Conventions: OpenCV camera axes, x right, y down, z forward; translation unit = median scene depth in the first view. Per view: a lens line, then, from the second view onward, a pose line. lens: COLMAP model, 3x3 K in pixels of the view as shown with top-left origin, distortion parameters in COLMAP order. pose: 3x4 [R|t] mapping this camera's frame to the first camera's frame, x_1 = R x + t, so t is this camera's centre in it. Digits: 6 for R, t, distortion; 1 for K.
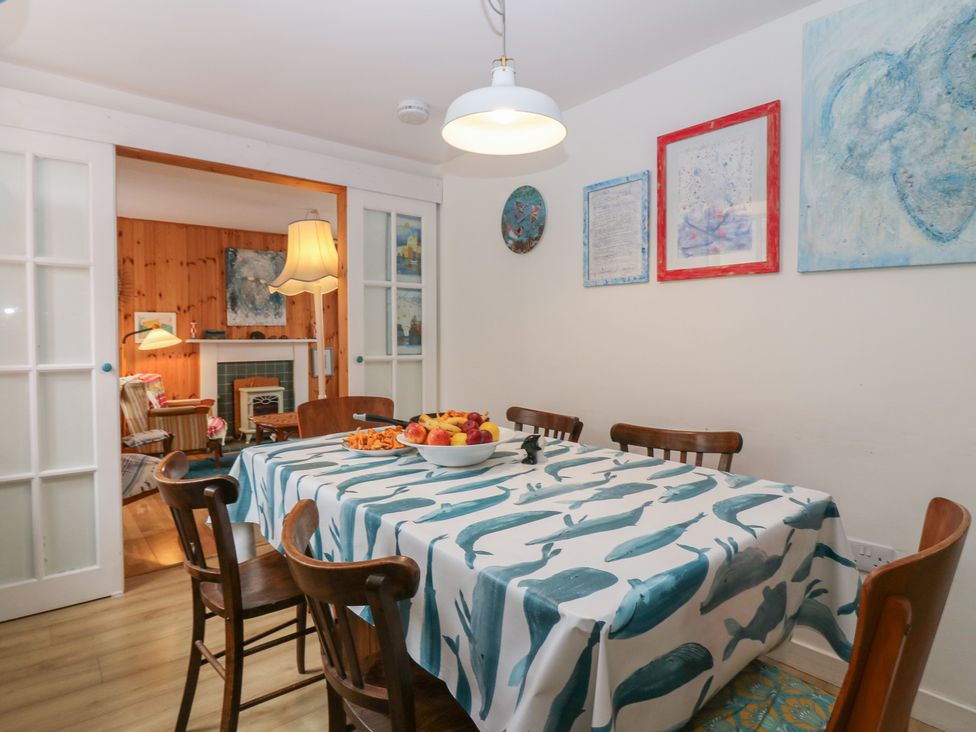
lens RADIAL K [[536.3, 0, 502.2], [0, 536.3, 355.8], [0, 0, 1]] dist [0.001260, -0.032322]
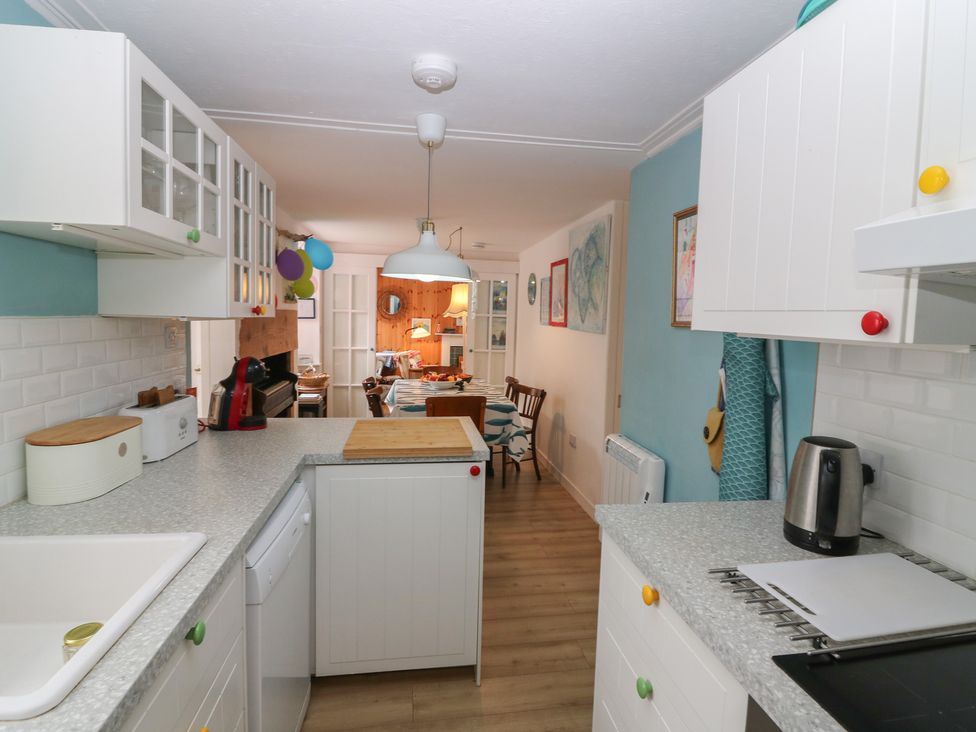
lens RADIAL K [[536.3, 0, 502.2], [0, 536.3, 355.8], [0, 0, 1]] dist [0.001260, -0.032322]
pose [[0.850352, 0.065203, -0.522159, 0.586130], [-0.049399, 0.997803, 0.044150, -0.045332], [0.523890, -0.011749, 0.851705, -0.468012]]
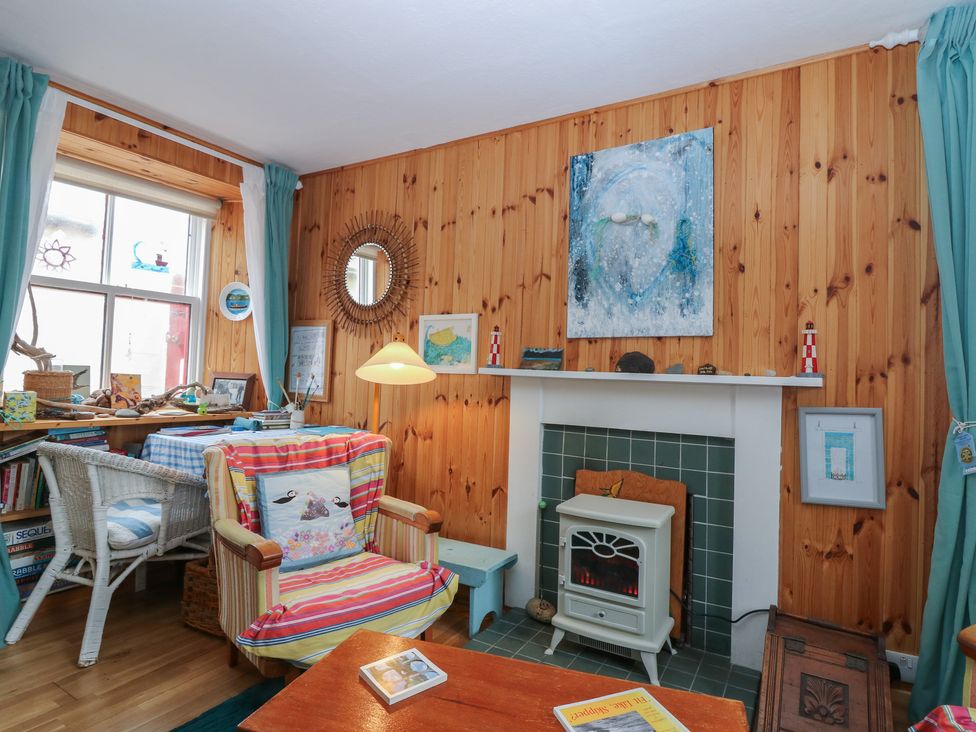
lens RADIAL K [[536.3, 0, 502.2], [0, 536.3, 355.8], [0, 0, 1]] dist [0.001260, -0.032322]
pose [[0.342919, -0.020320, -0.939145, -0.141466], [-0.068288, 0.996582, -0.046498, -0.020423], [0.936880, 0.080077, 0.340359, 0.847288]]
